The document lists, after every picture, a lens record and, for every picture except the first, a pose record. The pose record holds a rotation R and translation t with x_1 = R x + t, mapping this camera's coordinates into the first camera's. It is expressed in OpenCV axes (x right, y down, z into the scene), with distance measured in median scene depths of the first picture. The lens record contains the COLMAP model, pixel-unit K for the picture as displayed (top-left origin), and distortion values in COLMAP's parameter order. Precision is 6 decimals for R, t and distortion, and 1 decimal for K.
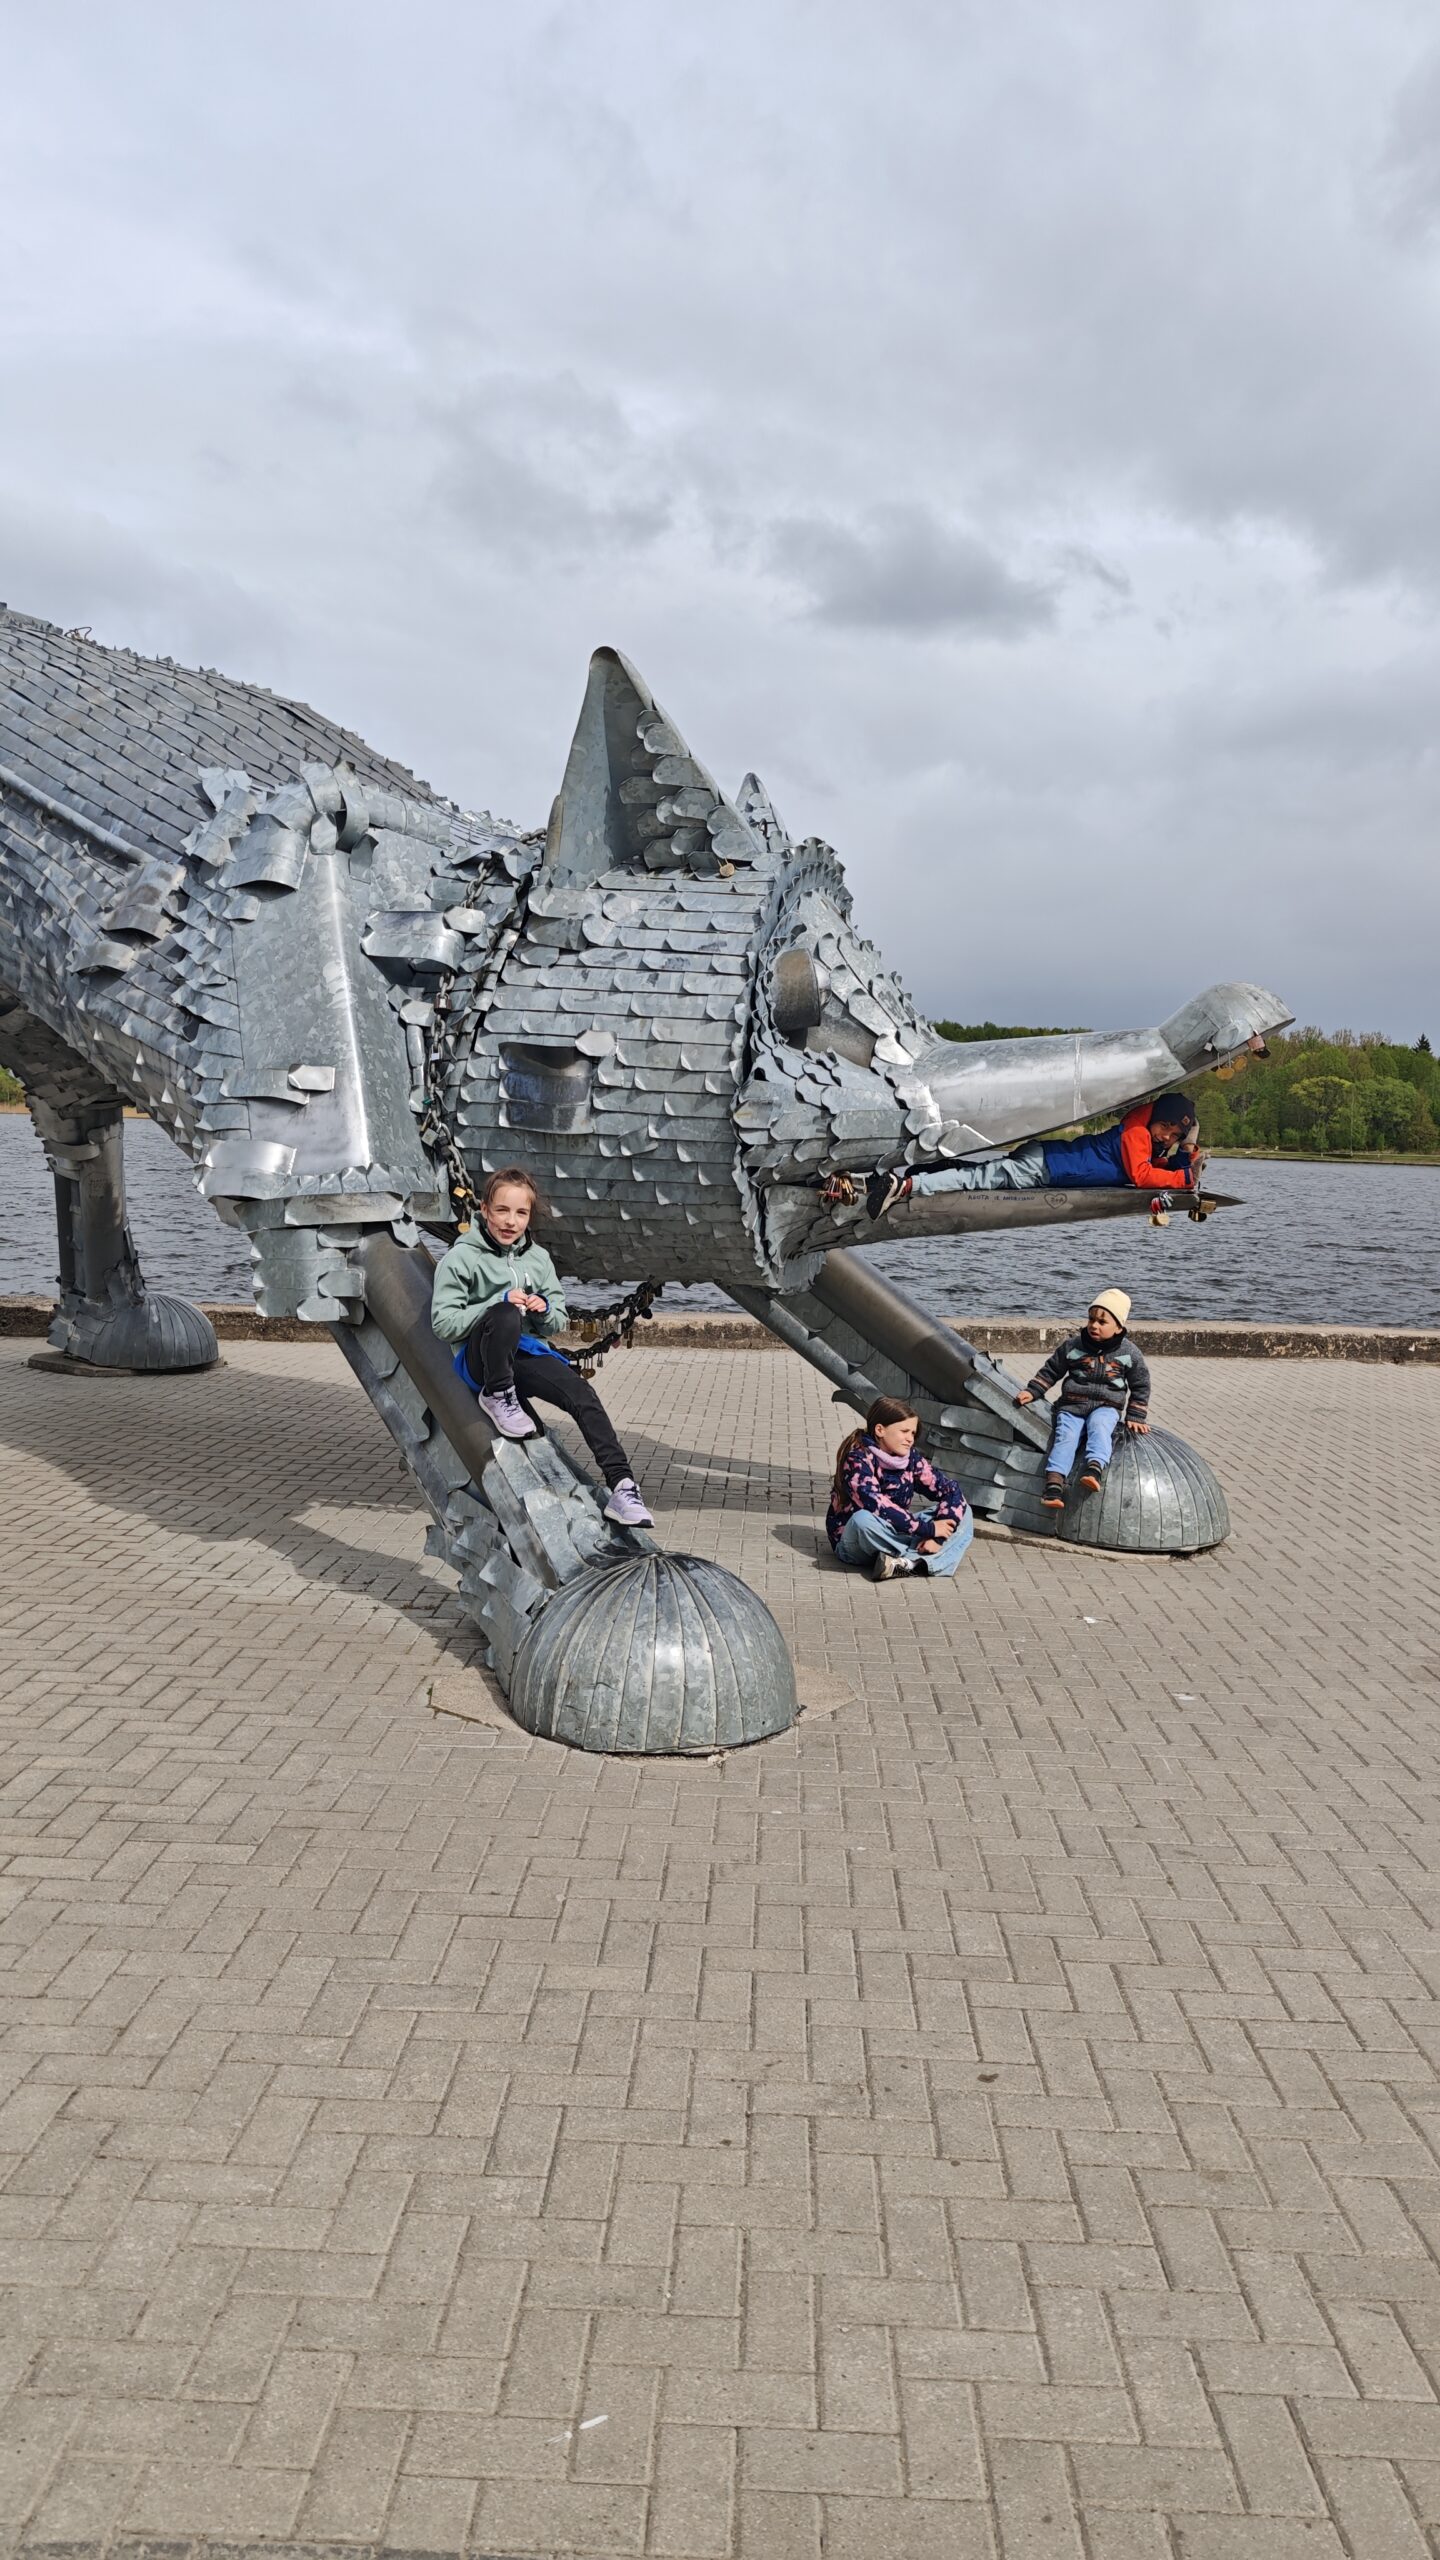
lens RADIAL K [[1789.6, 0, 768.3], [0, 1789.6, 1275.3], [0, 0, 1]] dist [0.125593, -0.350707]
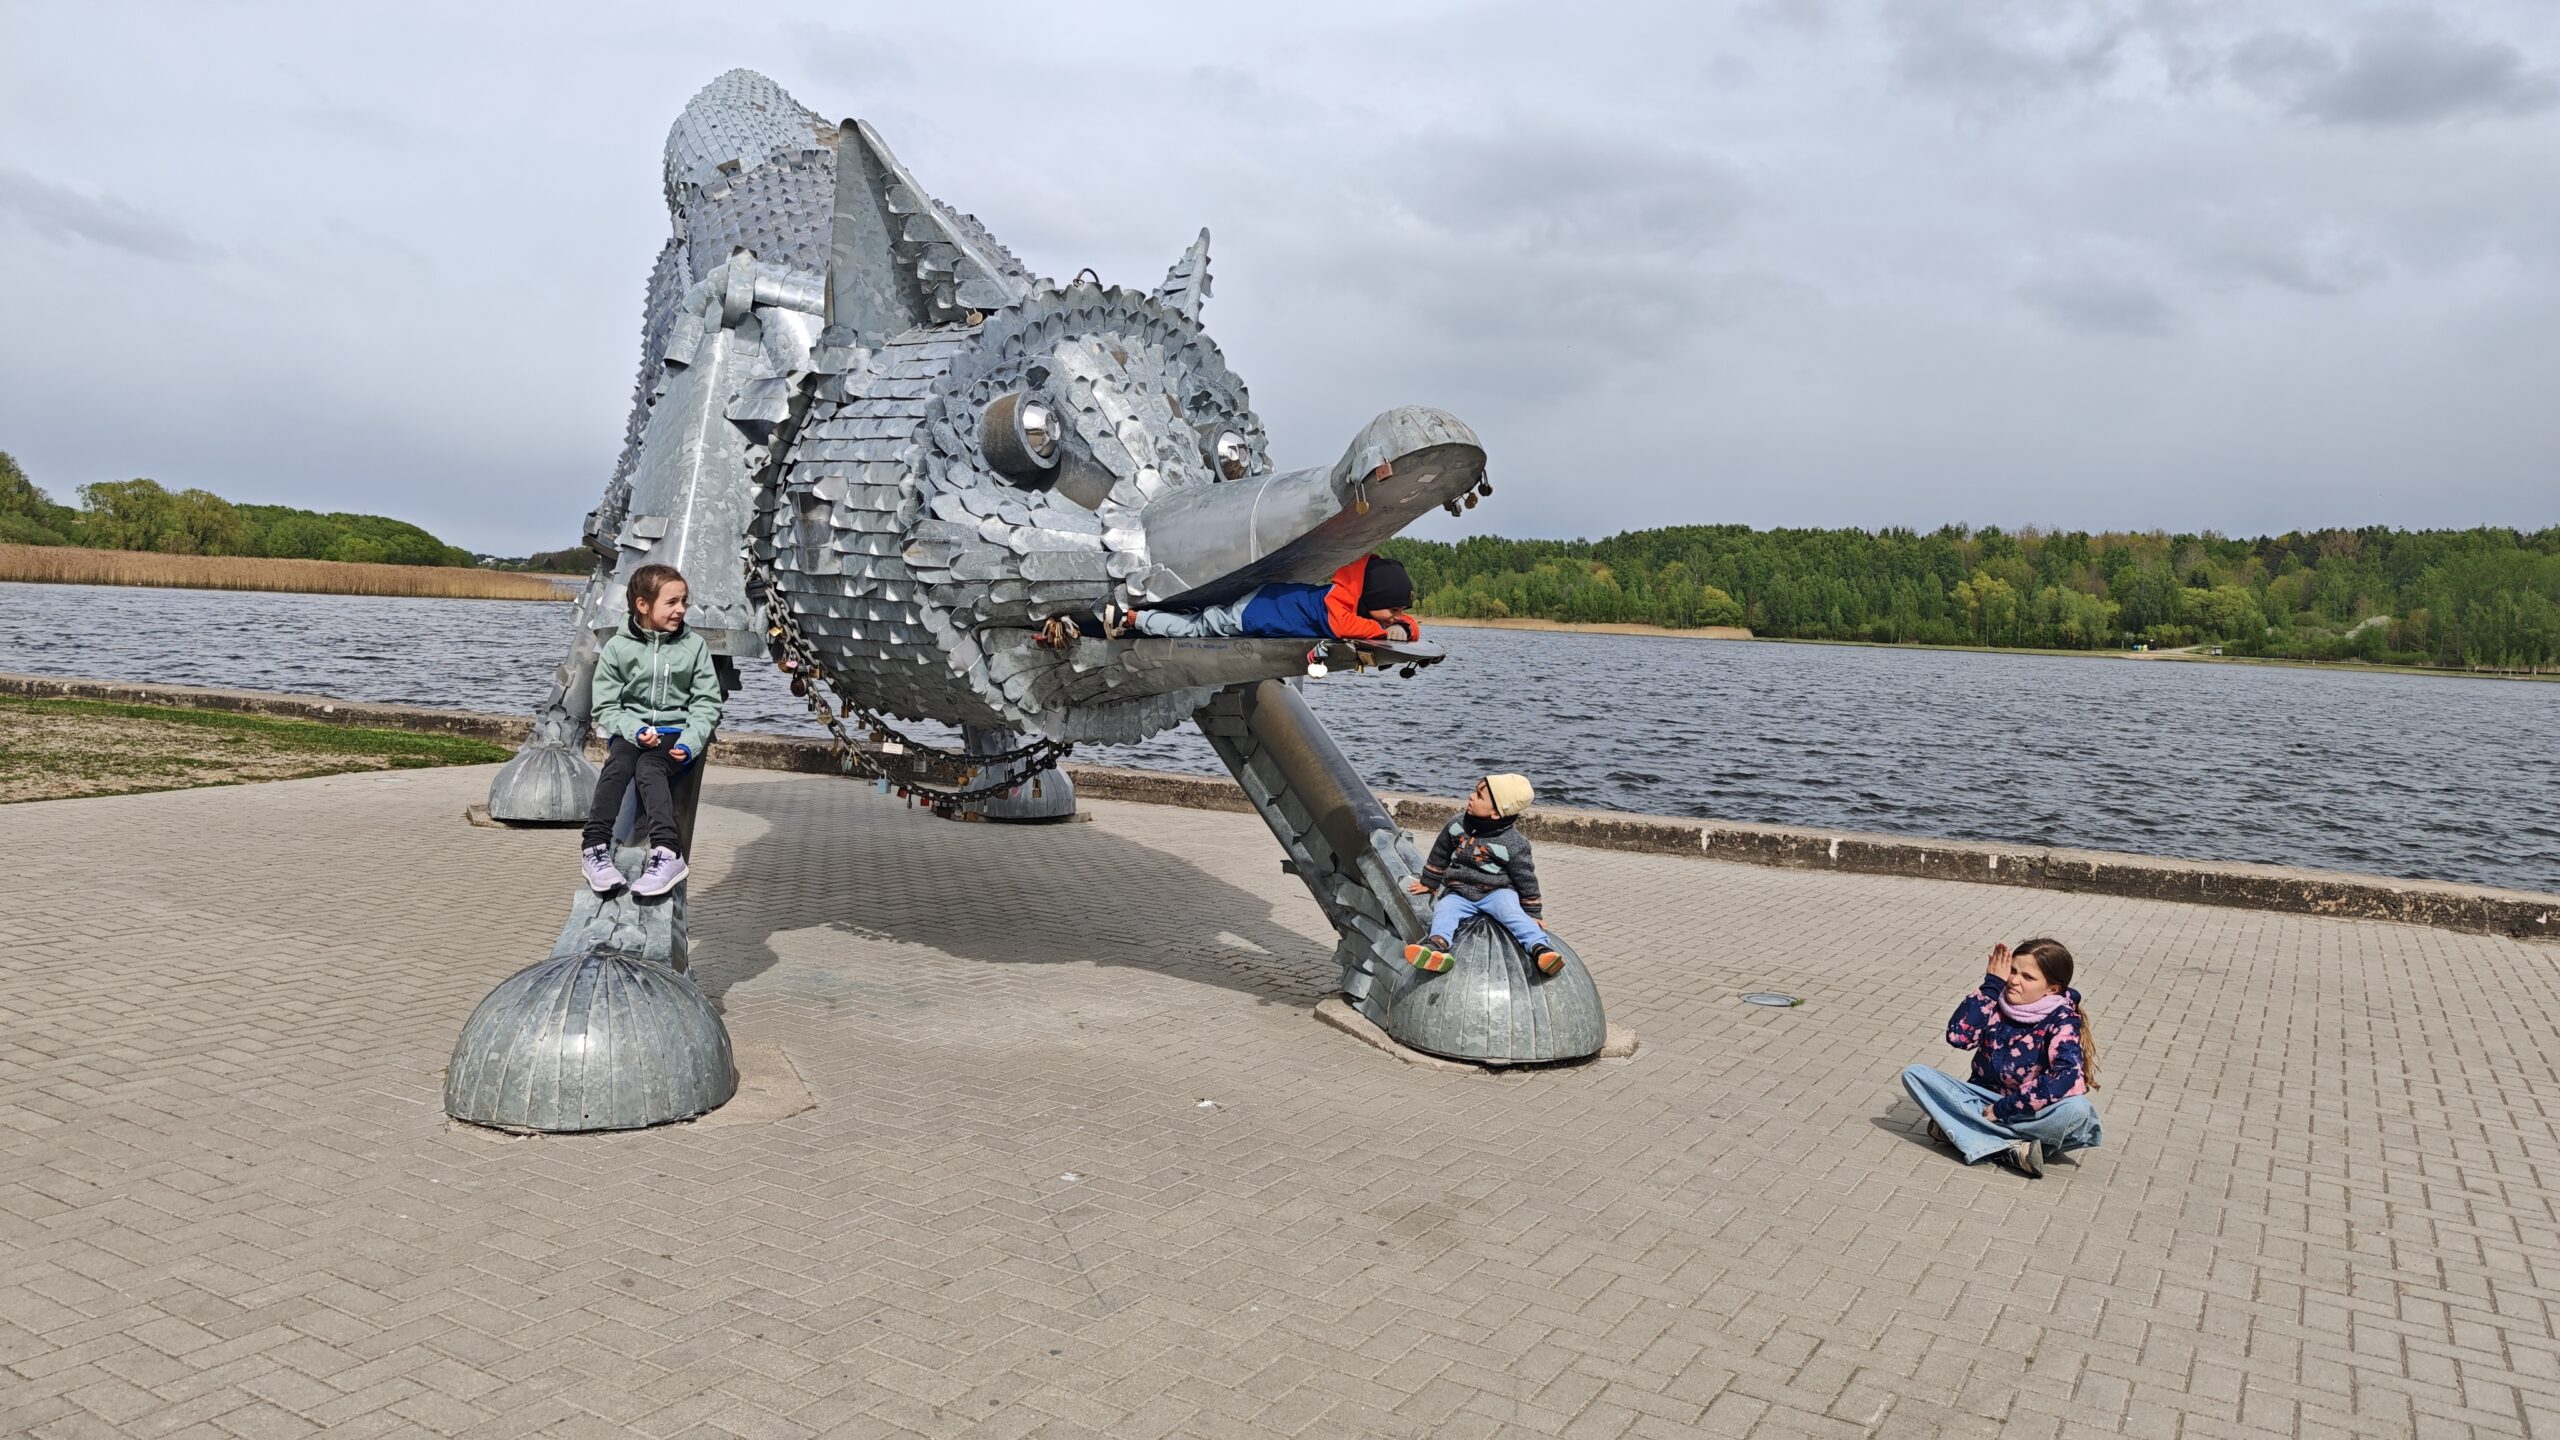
lens RADIAL K [[1803.4, 0, 1315.7], [0, 1803.4, 730.6], [0, 0, 1]] dist [-0.000500, -0.002684]
pose [[0.872664, 0.041396, -0.486564, 0.651078], [-0.058733, 0.998065, -0.020425, 0.016698], [0.484776, 0.046402, 0.873406, 0.211852]]
